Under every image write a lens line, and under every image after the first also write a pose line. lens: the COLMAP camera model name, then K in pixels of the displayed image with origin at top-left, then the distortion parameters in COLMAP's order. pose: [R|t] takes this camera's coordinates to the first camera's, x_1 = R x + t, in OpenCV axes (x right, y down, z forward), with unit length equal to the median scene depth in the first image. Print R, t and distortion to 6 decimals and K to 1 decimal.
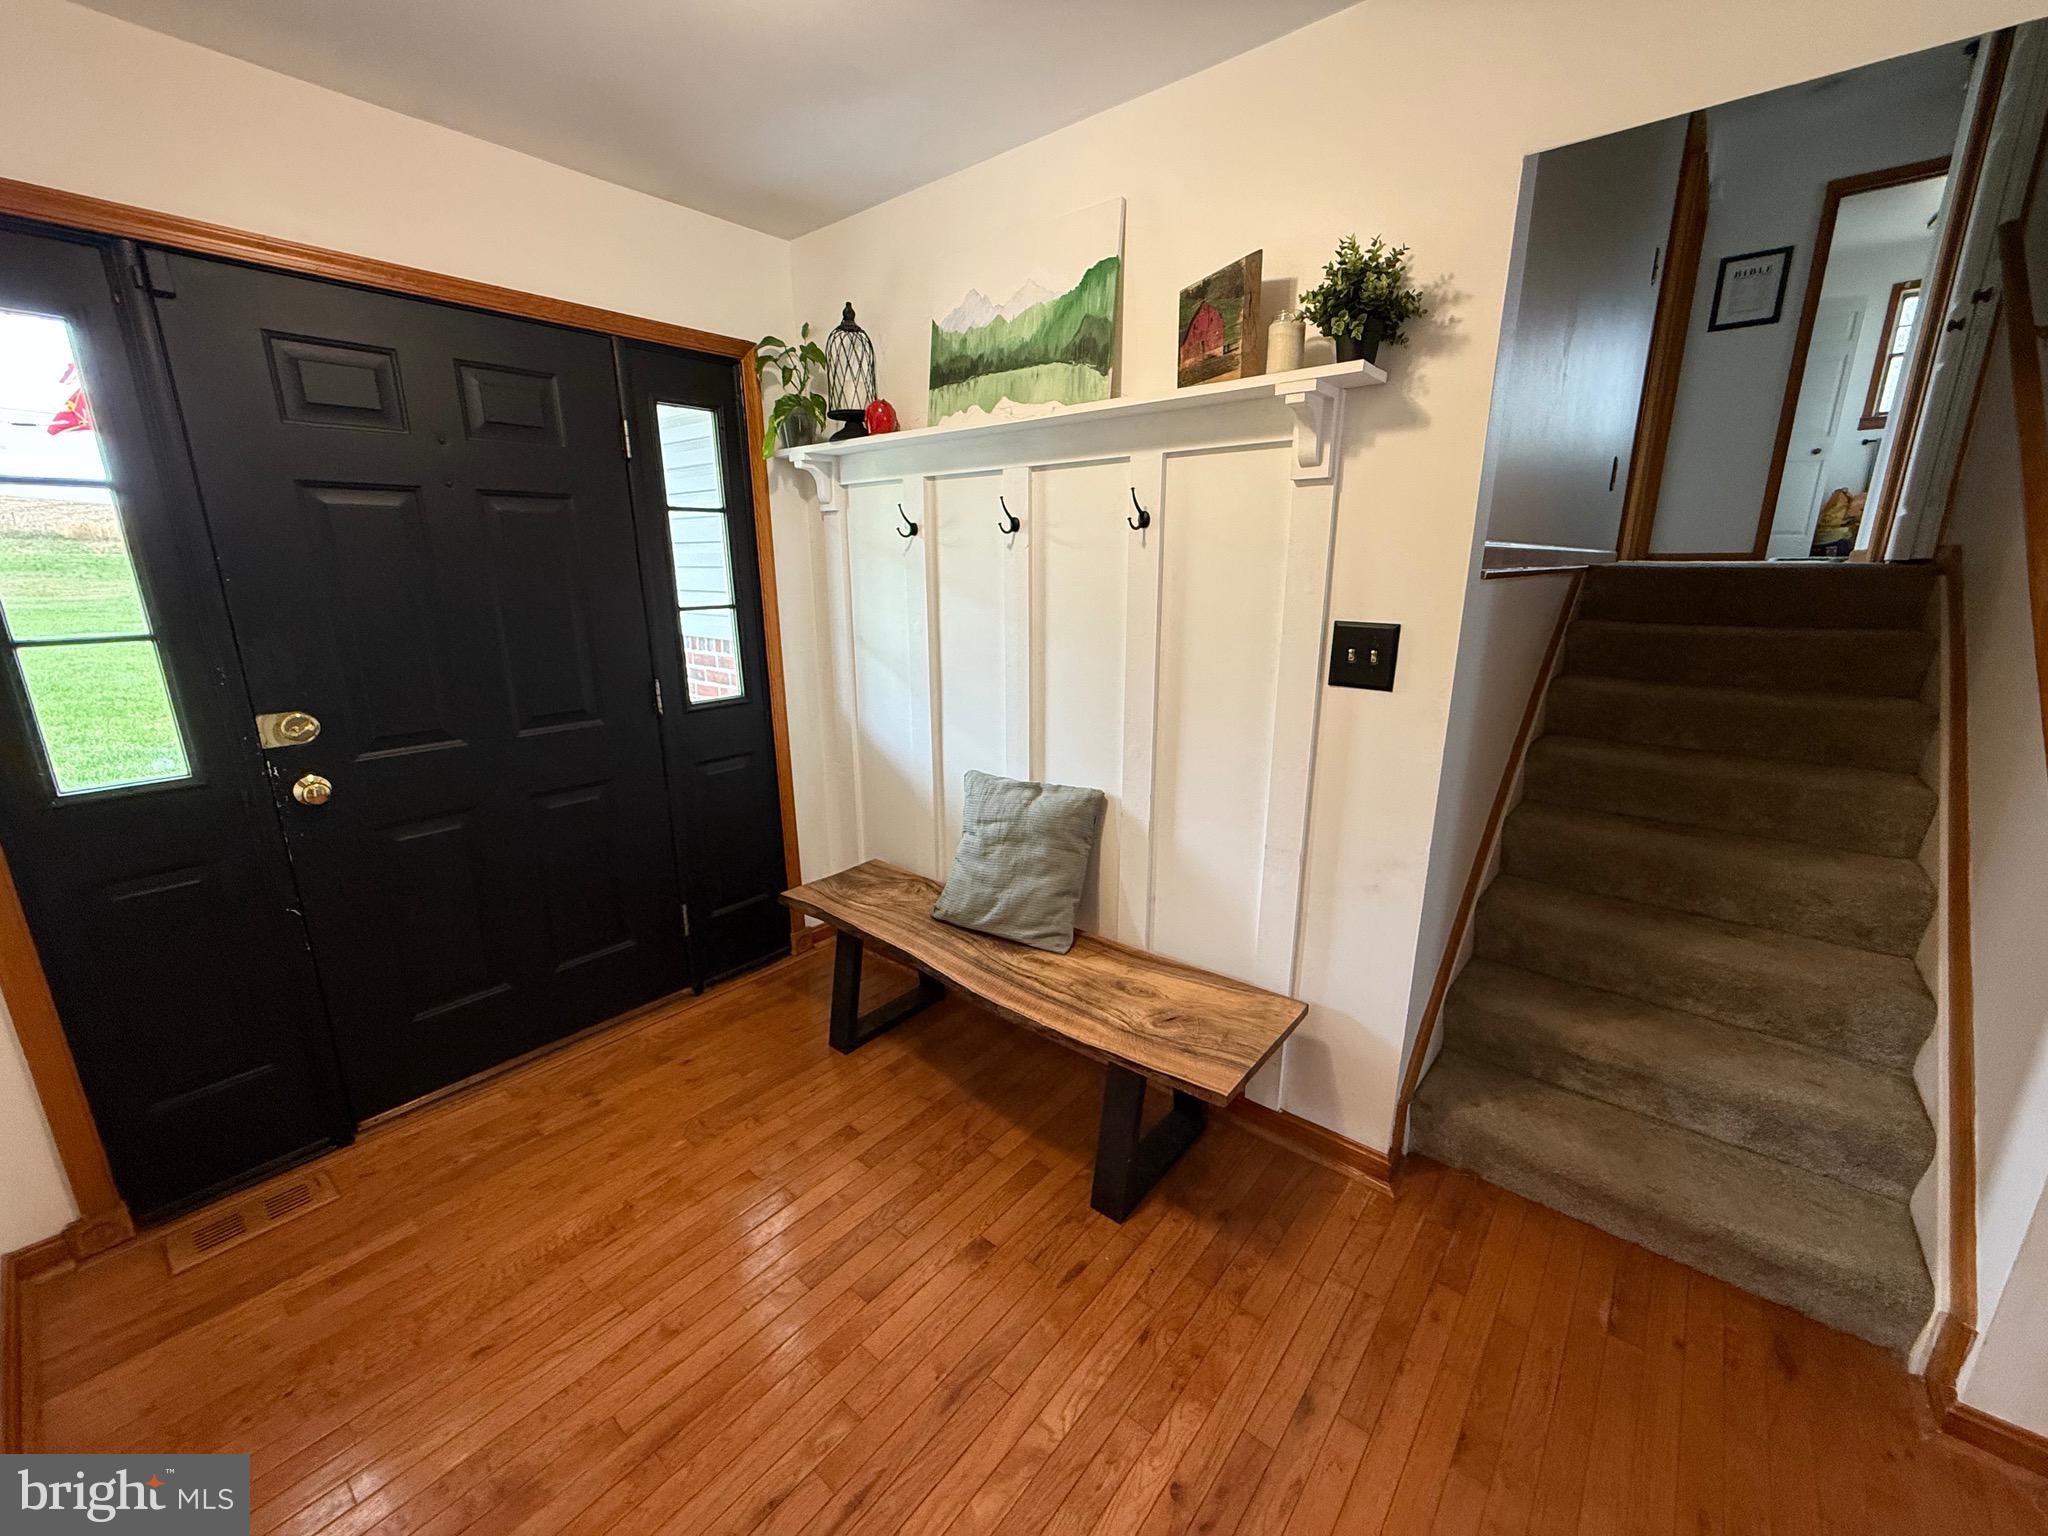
lens RADIAL K [[814.0, 0, 1010.2], [0, 814.0, 775.7], [0, 0, 1]] dist [-0.002067, -0.000223]
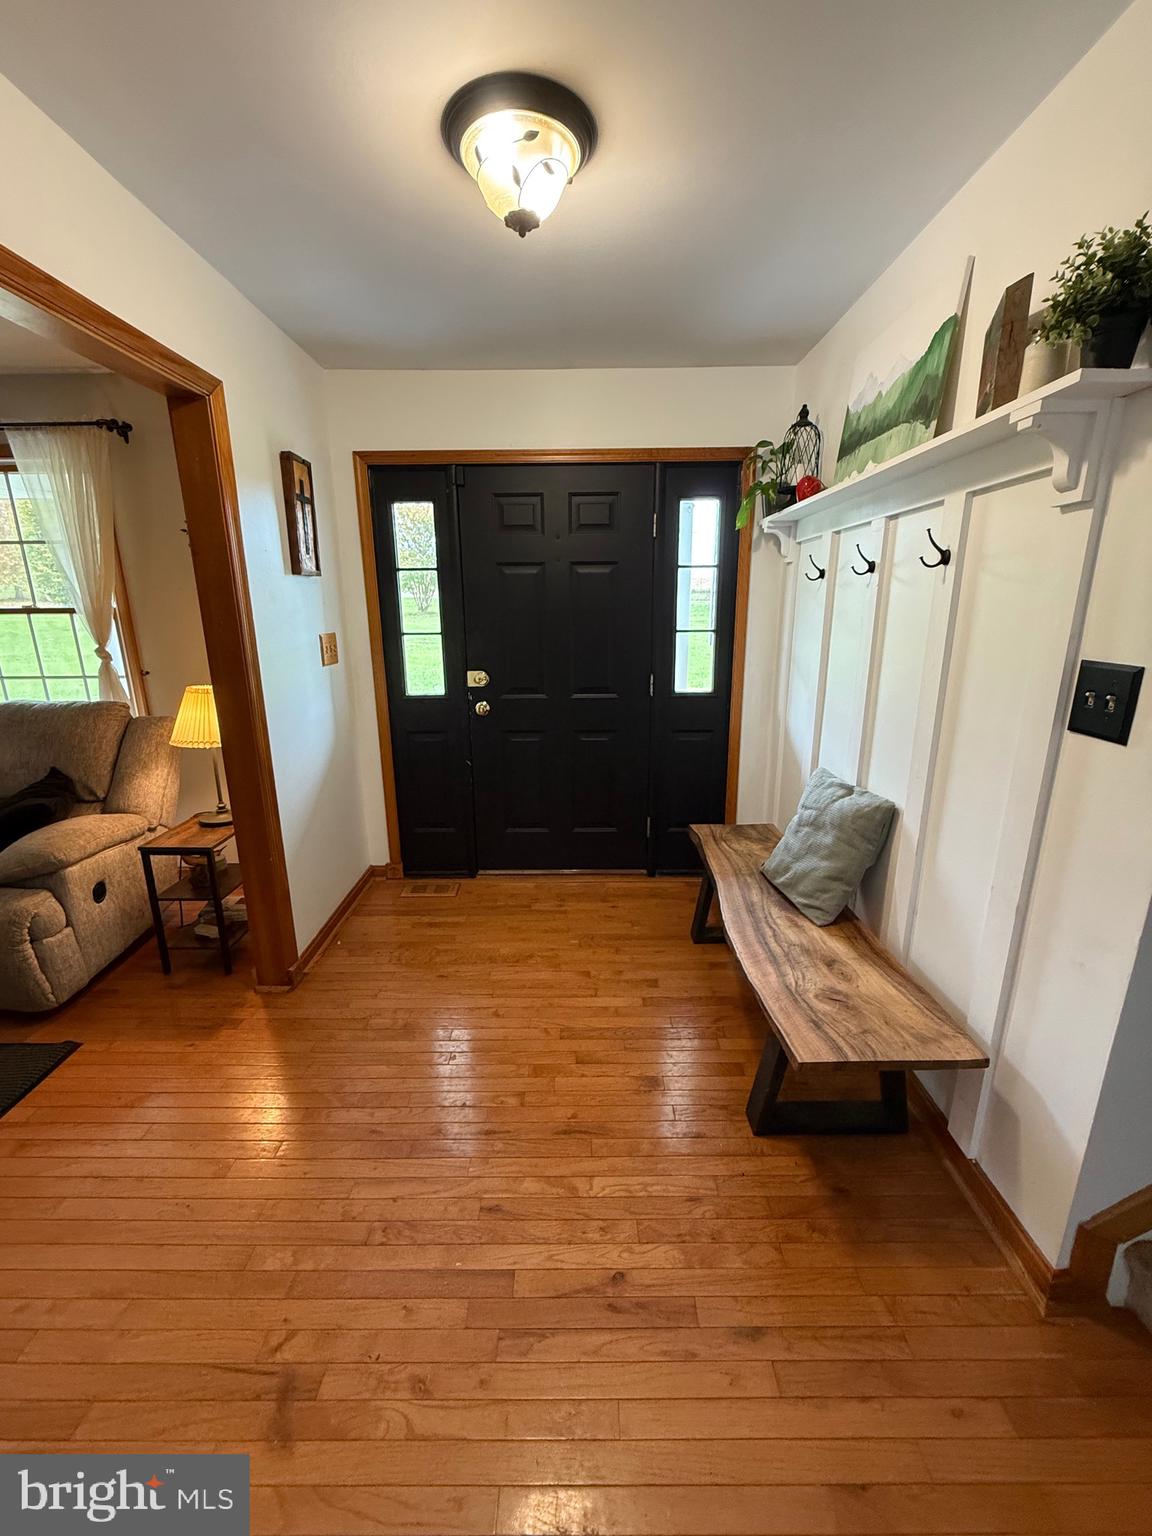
lens RADIAL K [[610.5, 0, 576.0], [0, 610.5, 768.0], [0, 0, 1]] dist [-0.002067, -0.000223]
pose [[0.640090, 0.196956, -0.742626, 0.481916], [-0.192879, 0.976822, 0.092820, -0.023934], [0.743695, 0.083824, 0.663243, 0.124784]]
